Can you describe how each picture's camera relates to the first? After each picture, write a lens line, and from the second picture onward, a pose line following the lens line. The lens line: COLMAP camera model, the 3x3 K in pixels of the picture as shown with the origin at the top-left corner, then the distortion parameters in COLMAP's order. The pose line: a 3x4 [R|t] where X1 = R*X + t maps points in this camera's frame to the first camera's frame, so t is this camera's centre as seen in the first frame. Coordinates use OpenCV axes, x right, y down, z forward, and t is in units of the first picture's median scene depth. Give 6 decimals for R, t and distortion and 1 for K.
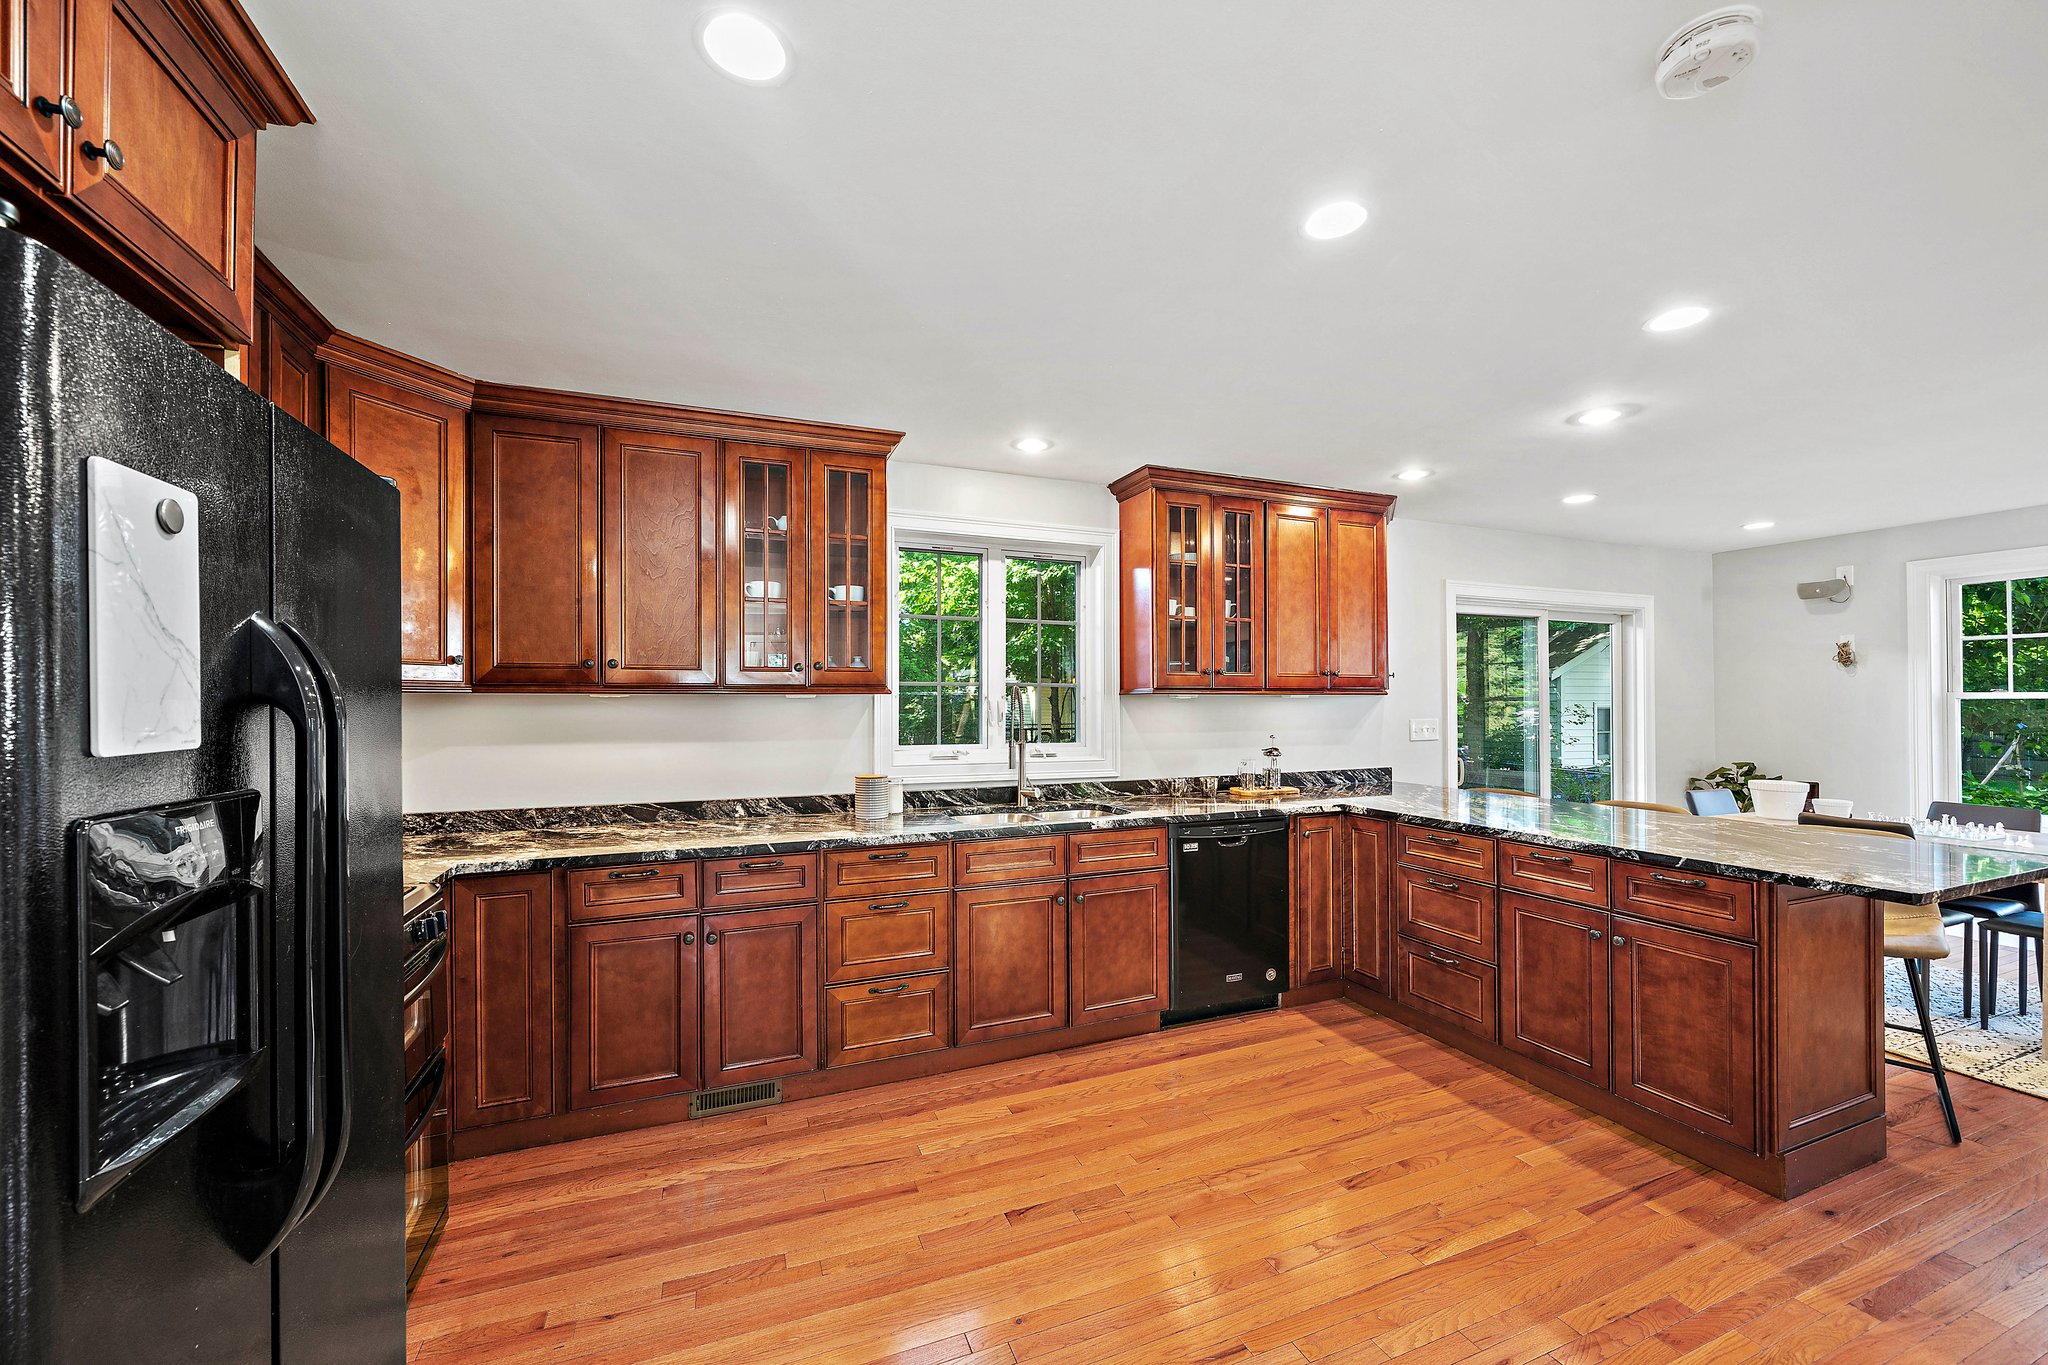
lens RADIAL K [[795.9, 0, 1021.5], [0, 795.9, 696.5], [0, 0, 1]] dist [-0.002240, -0.000389]
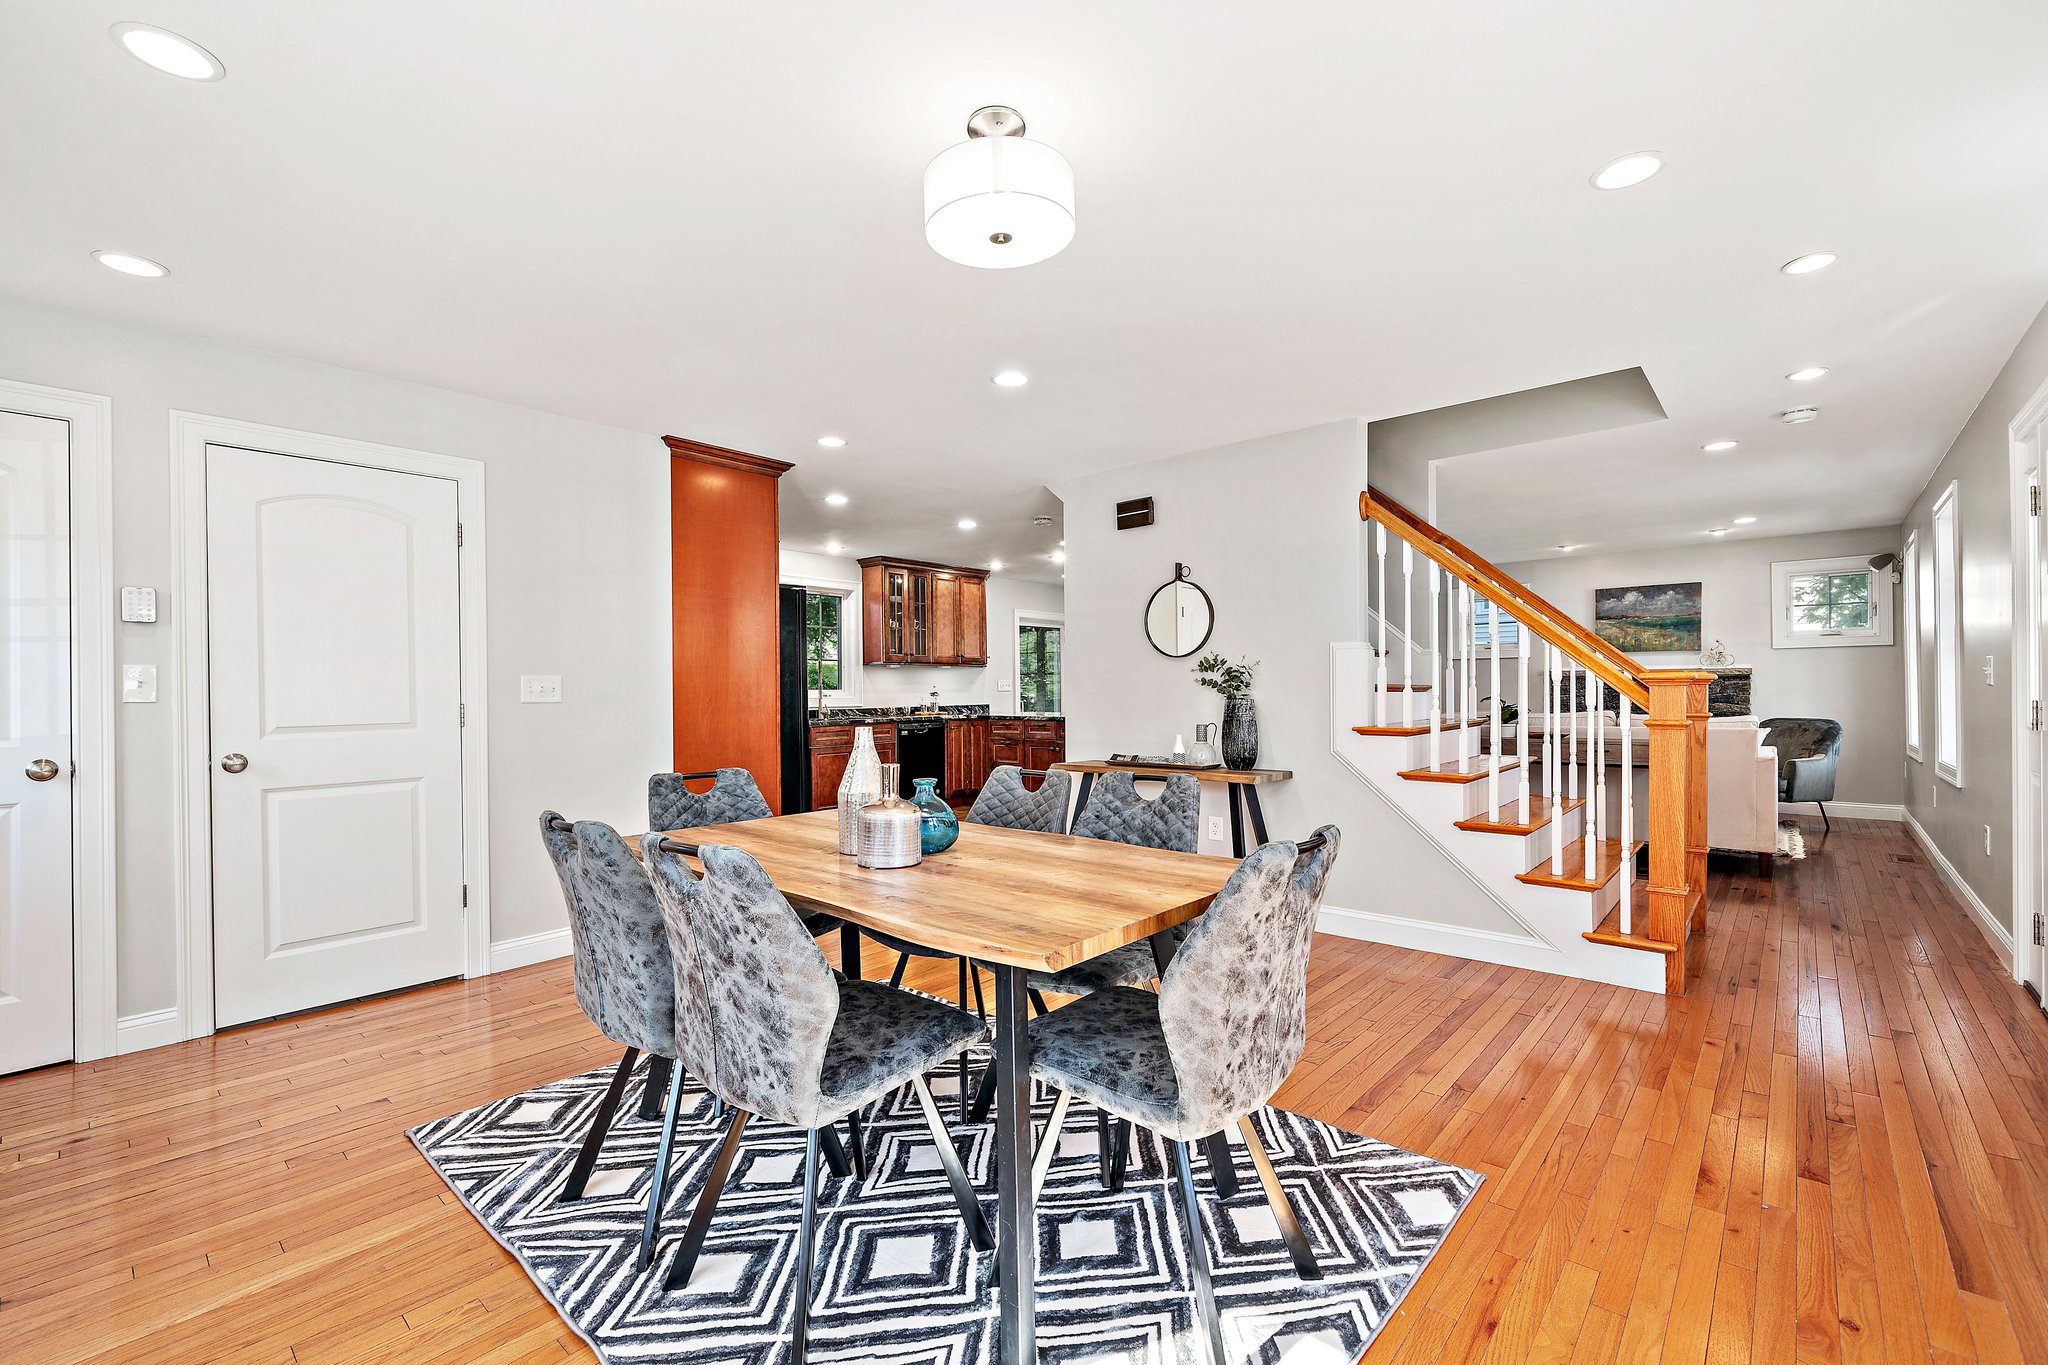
lens RADIAL K [[882.3, 0, 1020.5], [0, 882.3, 689.0], [0, 0, 1]] dist [-0.004894, -0.000382]
pose [[0.897483, -0.004130, 0.441031, -0.568256], [0.003018, 0.999990, 0.003224, 0.058930], [-0.441040, -0.001562, 0.897486, -1.320630]]
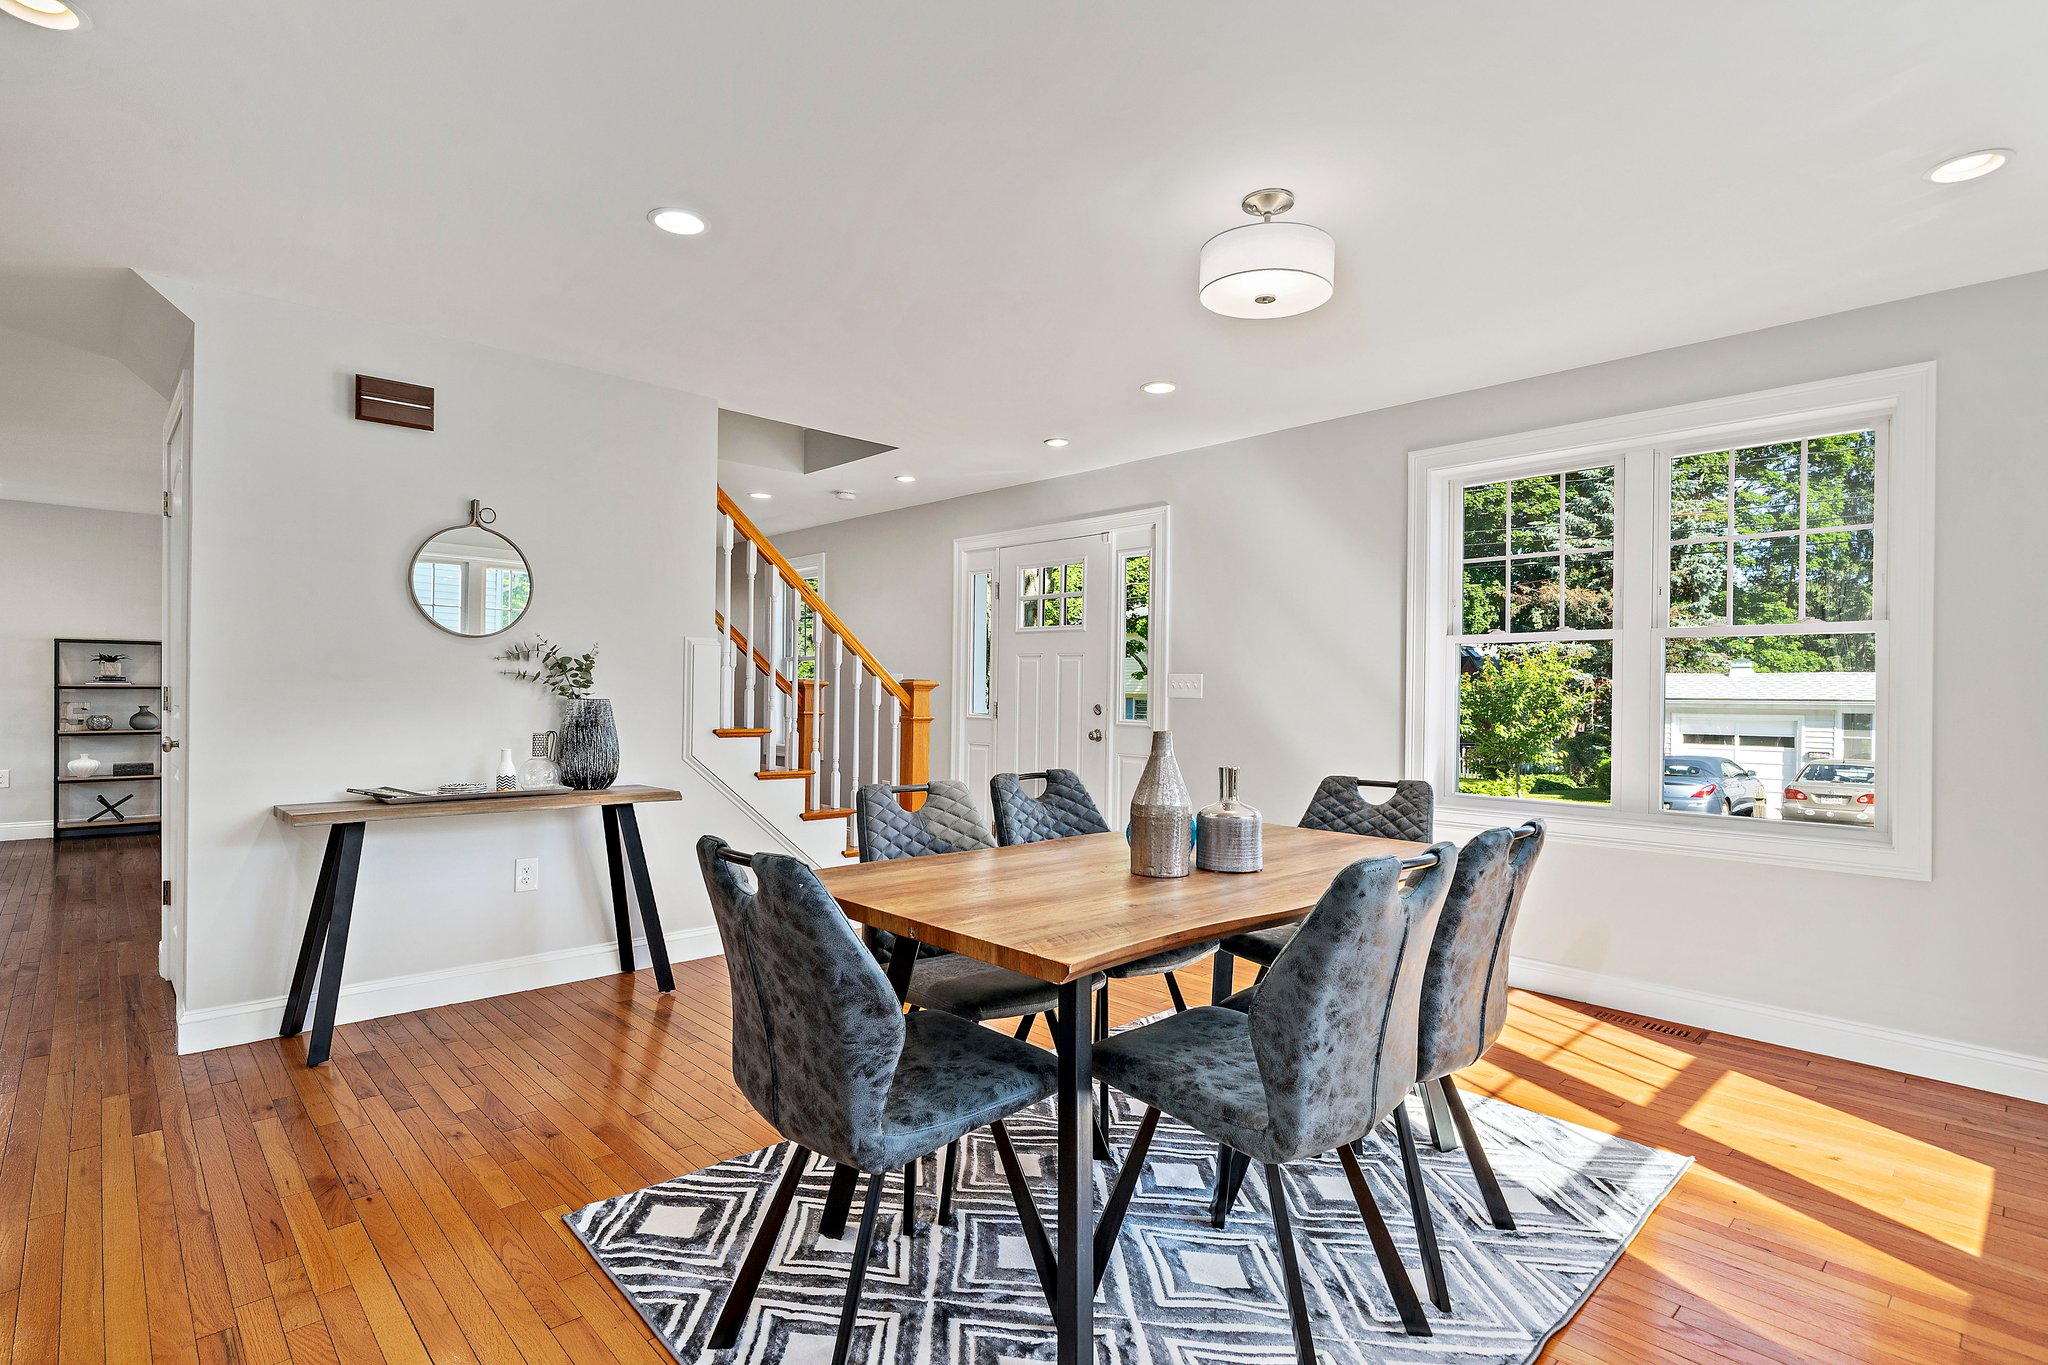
lens RADIAL K [[999.3, 0, 1030.3], [0, 999.3, 694.6], [0, 0, 1]] dist [0.013576, 0.000420]
pose [[-0.359031, -0.002444, 0.933322, -0.973801], [-0.019818, 0.999791, -0.005006, 0.069905], [-0.933115, -0.020294, -0.359004, -0.337700]]
